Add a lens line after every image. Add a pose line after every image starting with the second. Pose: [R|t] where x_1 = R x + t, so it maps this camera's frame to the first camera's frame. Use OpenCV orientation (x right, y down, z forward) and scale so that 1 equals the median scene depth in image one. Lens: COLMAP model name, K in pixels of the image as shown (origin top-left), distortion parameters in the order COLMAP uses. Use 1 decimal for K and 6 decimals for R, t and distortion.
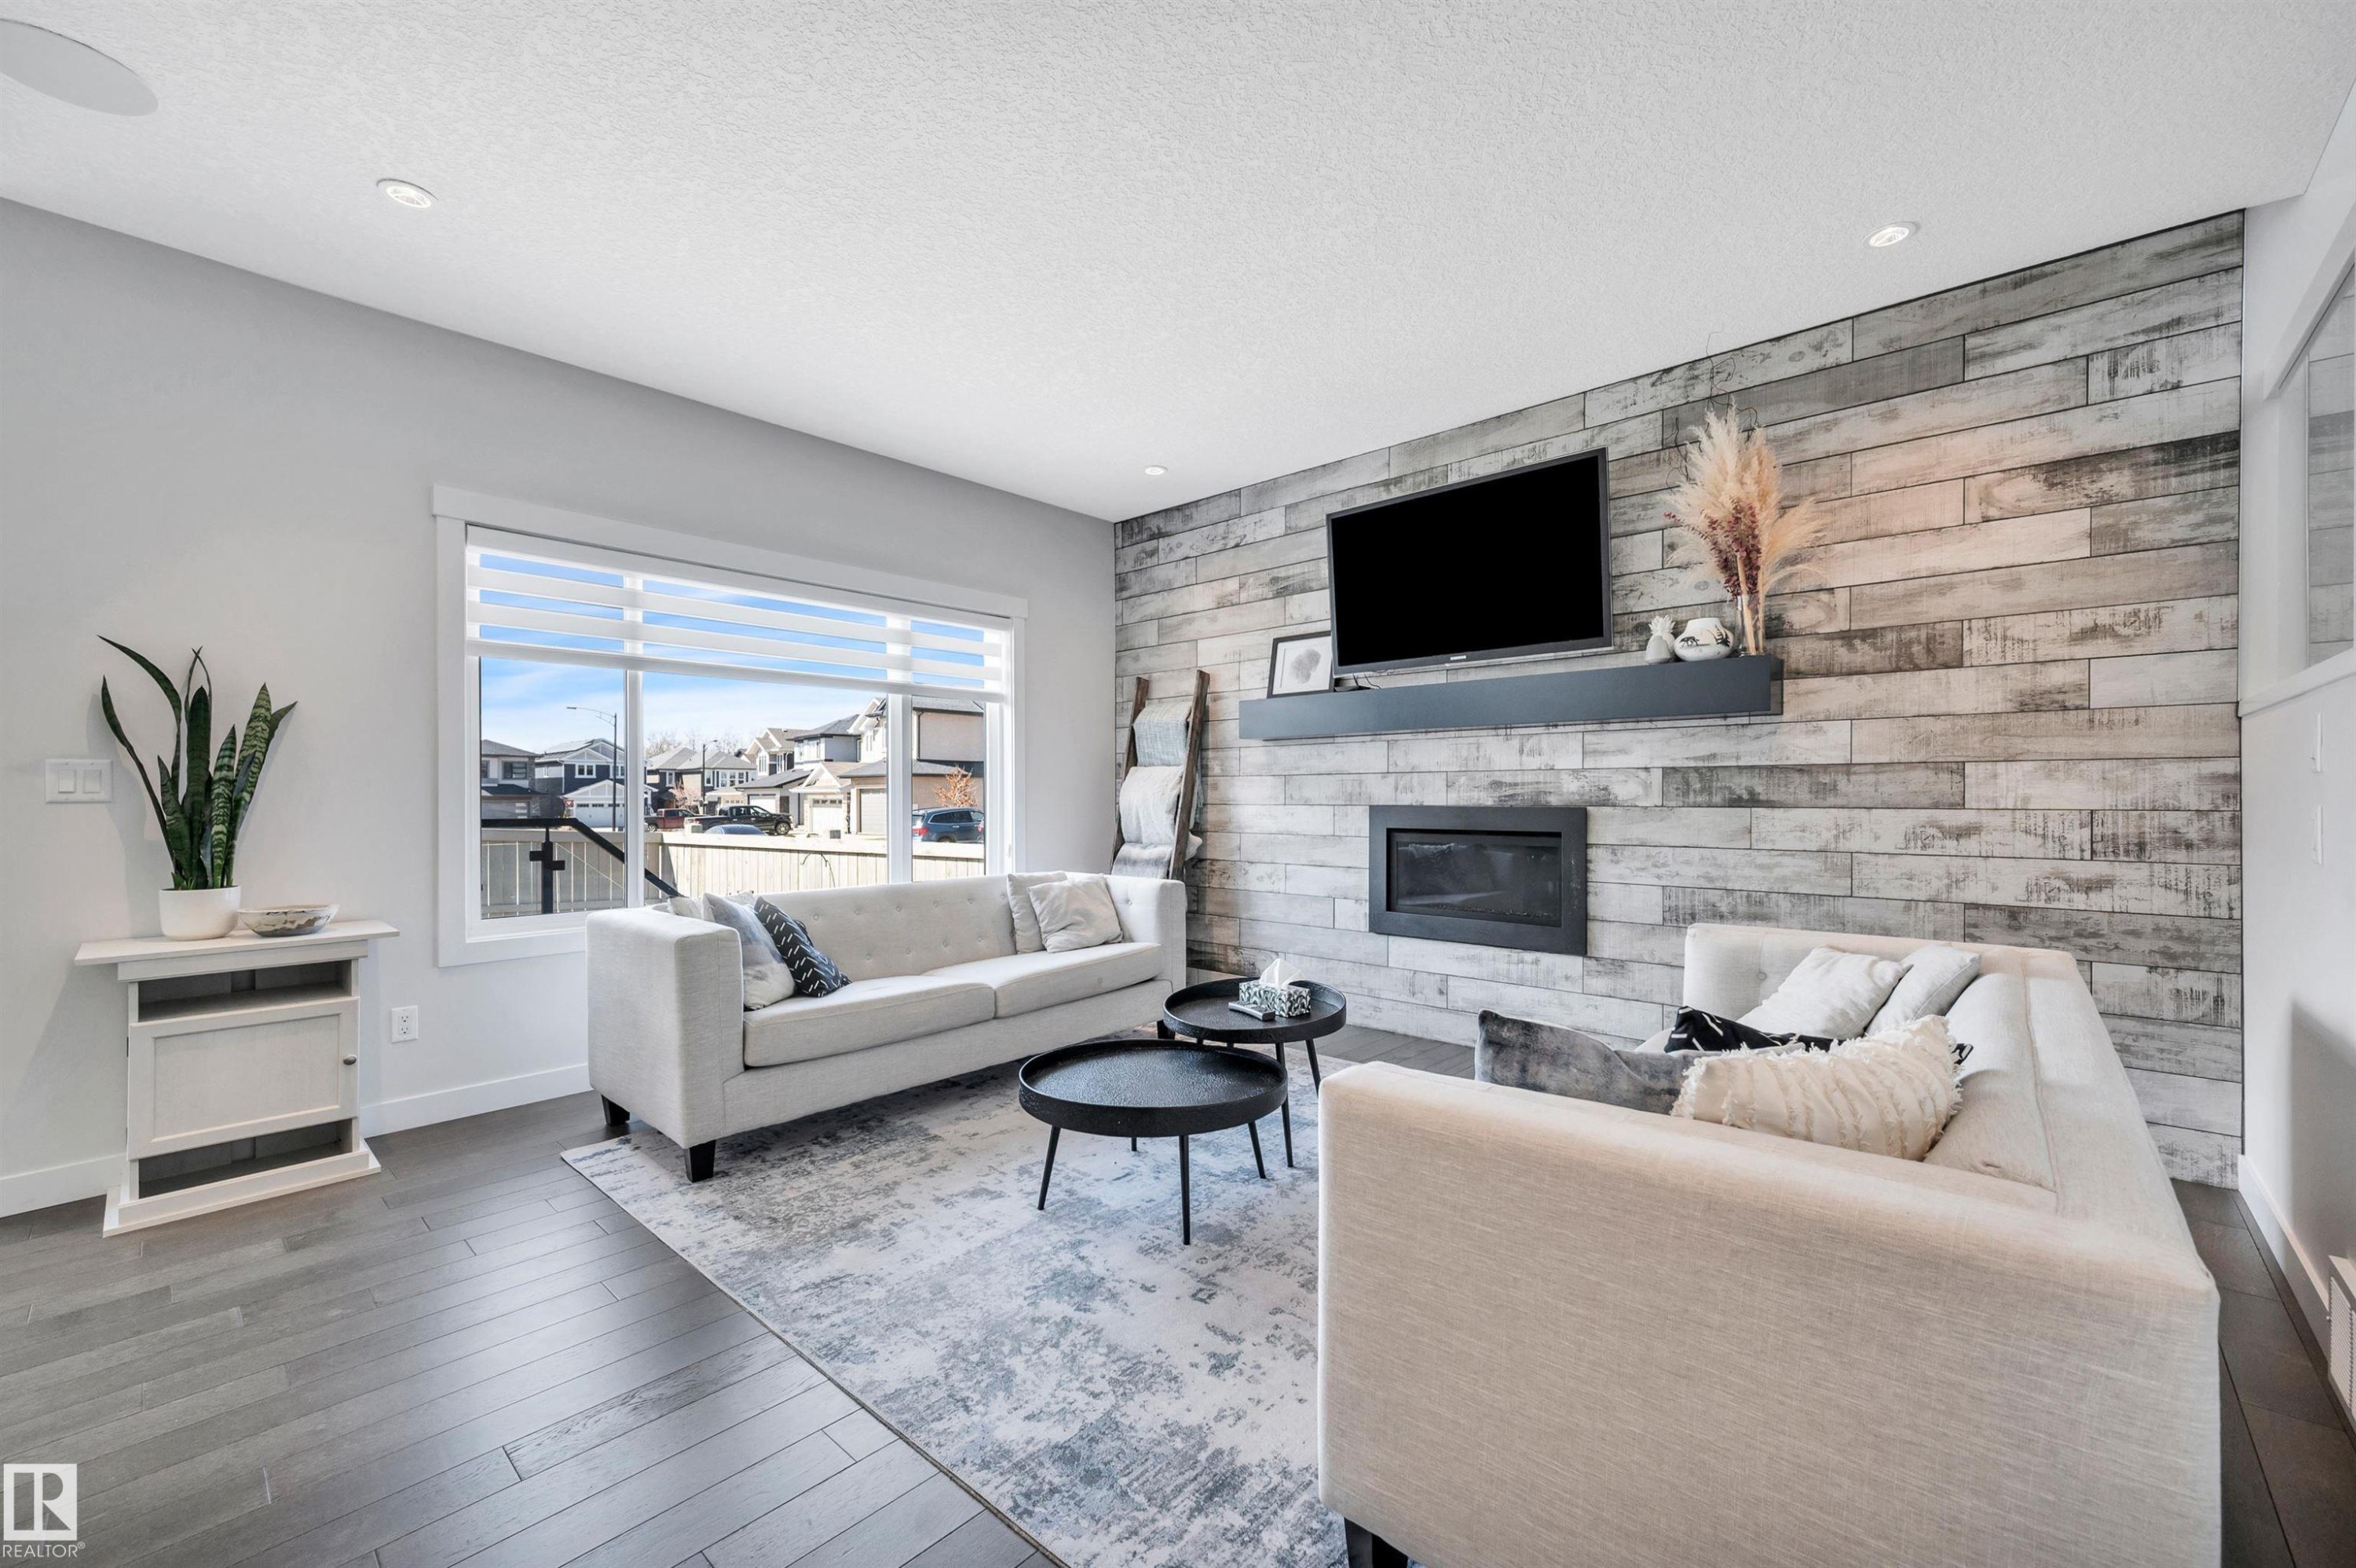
lens RADIAL K [[937.7, 0, 1161.9], [0, 937.7, 798.4], [0, 0, 1]] dist [-0.000390, -0.000462]
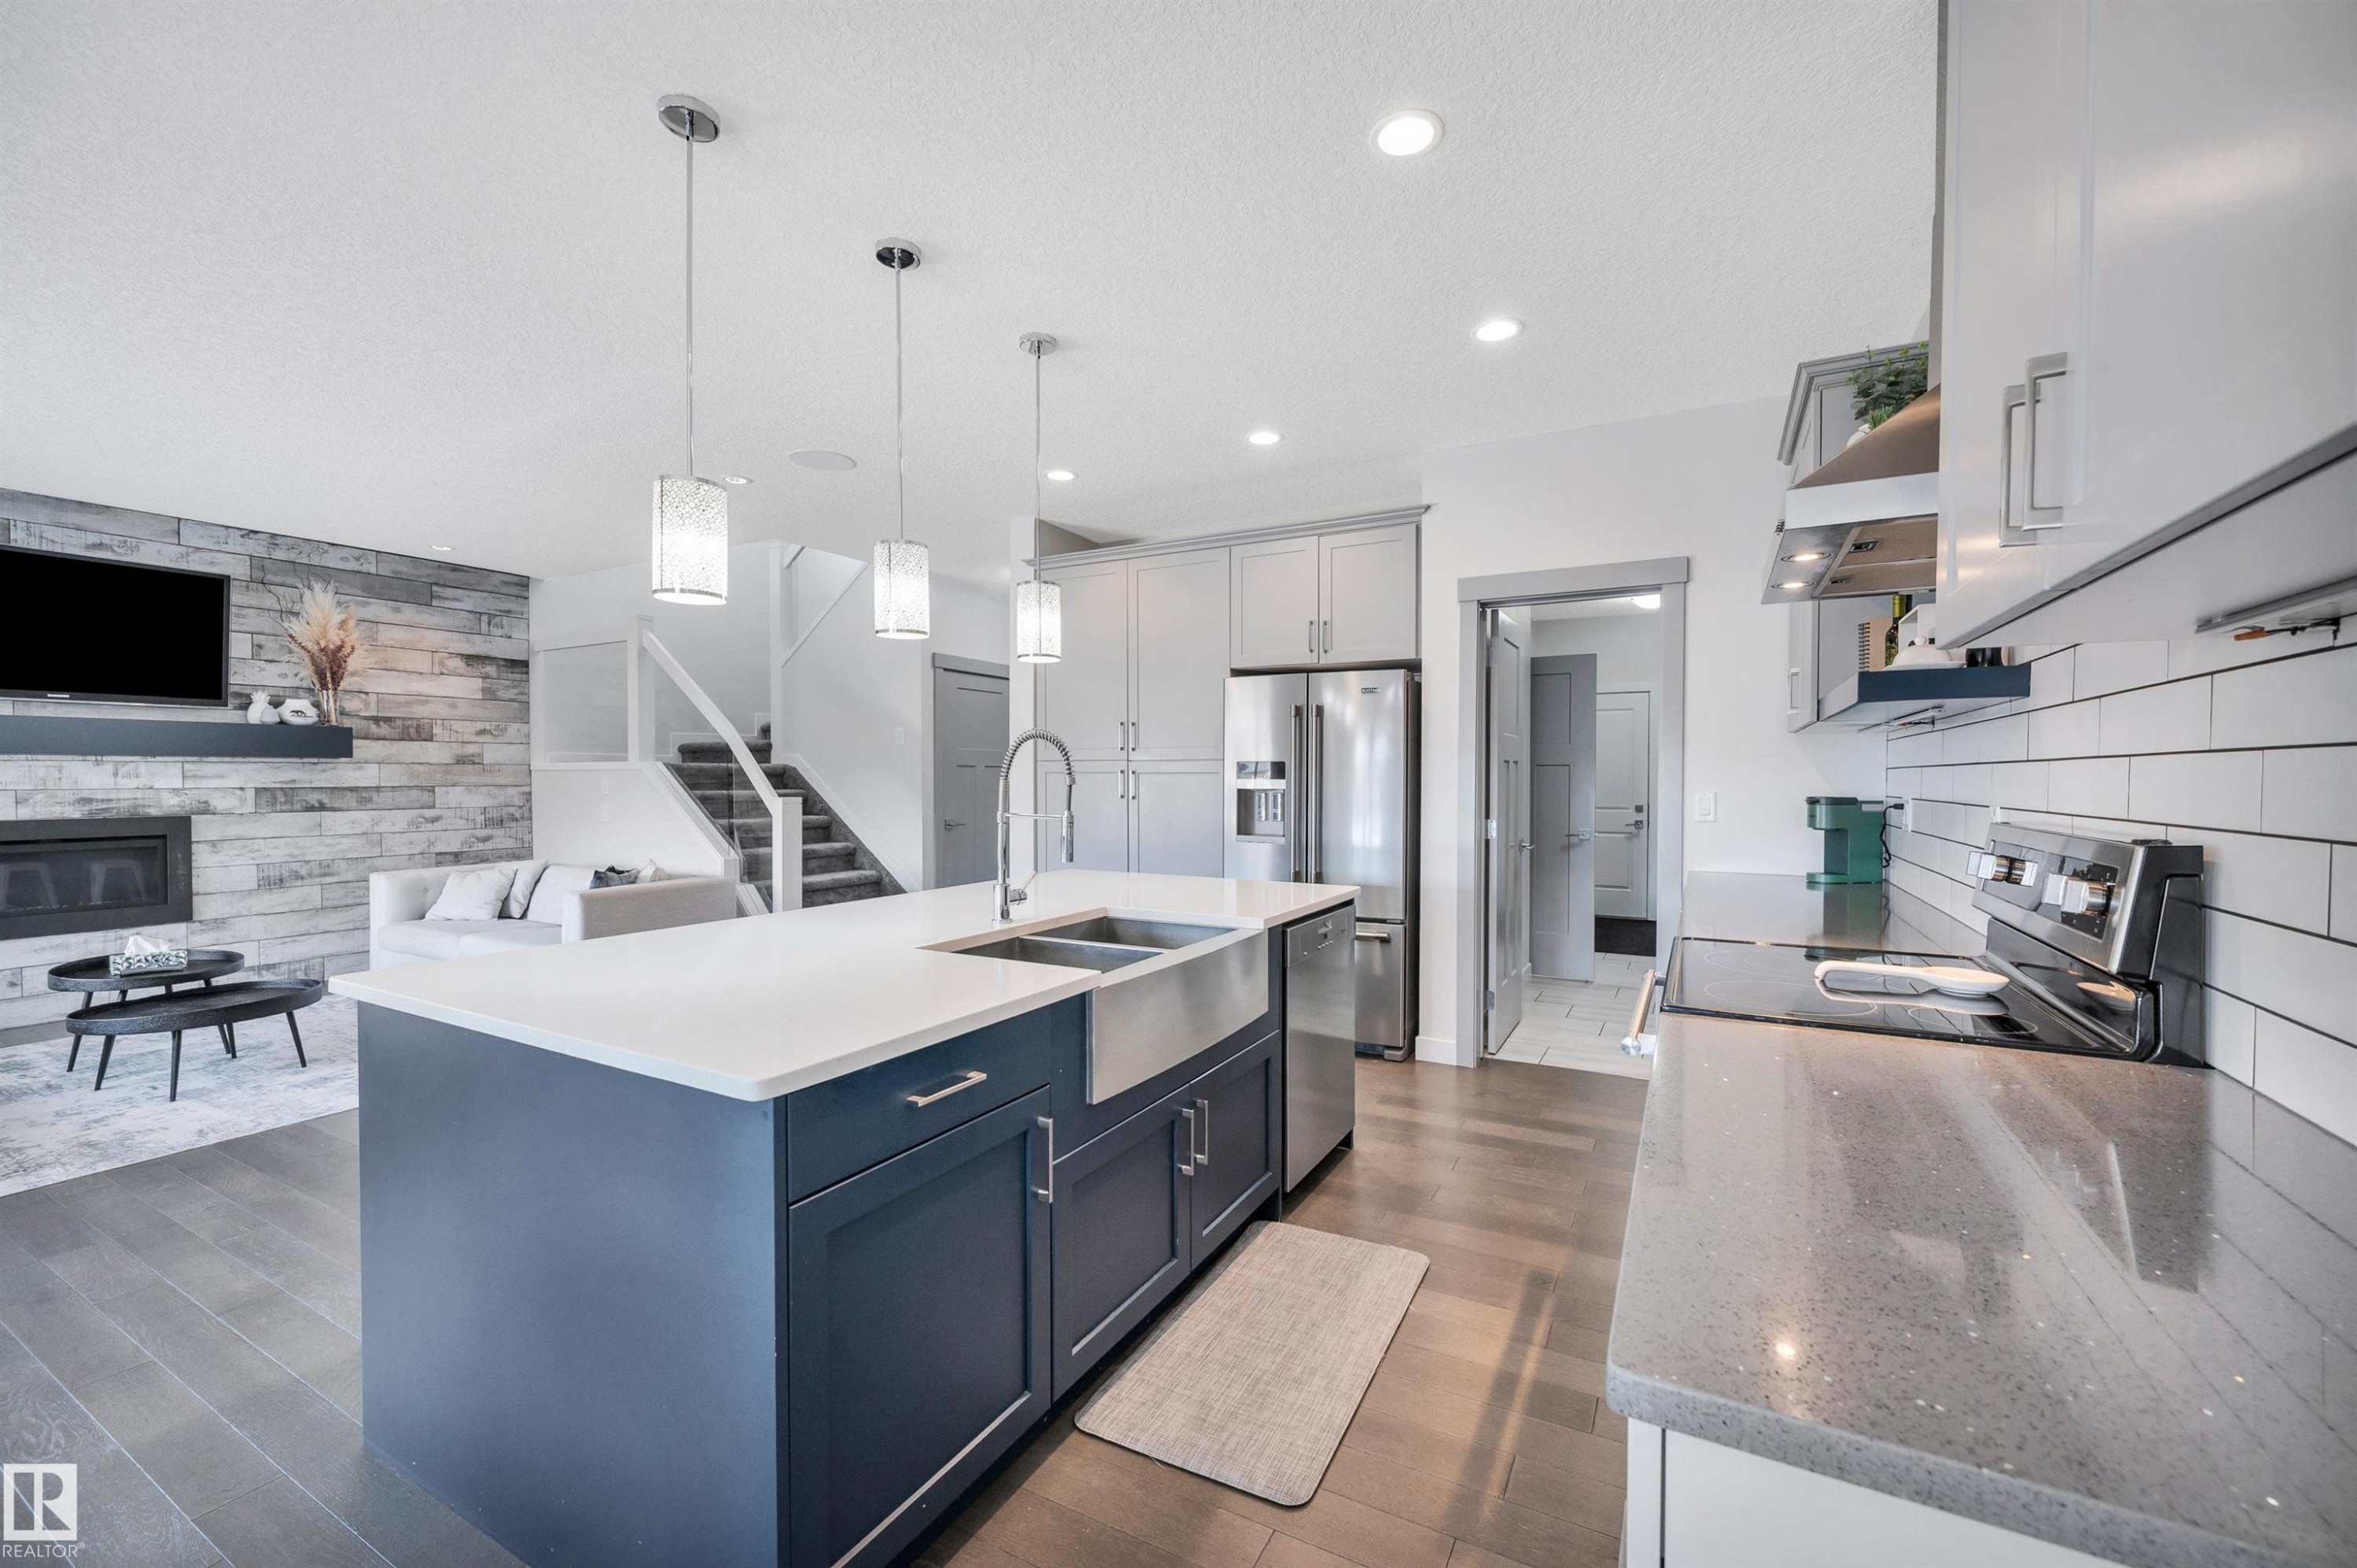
lens RADIAL K [[938.1, 0, 1210.8], [0, 938.1, 786.6], [0, 0, 1]] dist [-0.000390, -0.000462]
pose [[-0.240041, -0.009754, 0.970714, -1.281745], [0.005459, 0.999920, 0.011397, -0.041924], [-0.970748, 0.008035, -0.239968, -0.152127]]
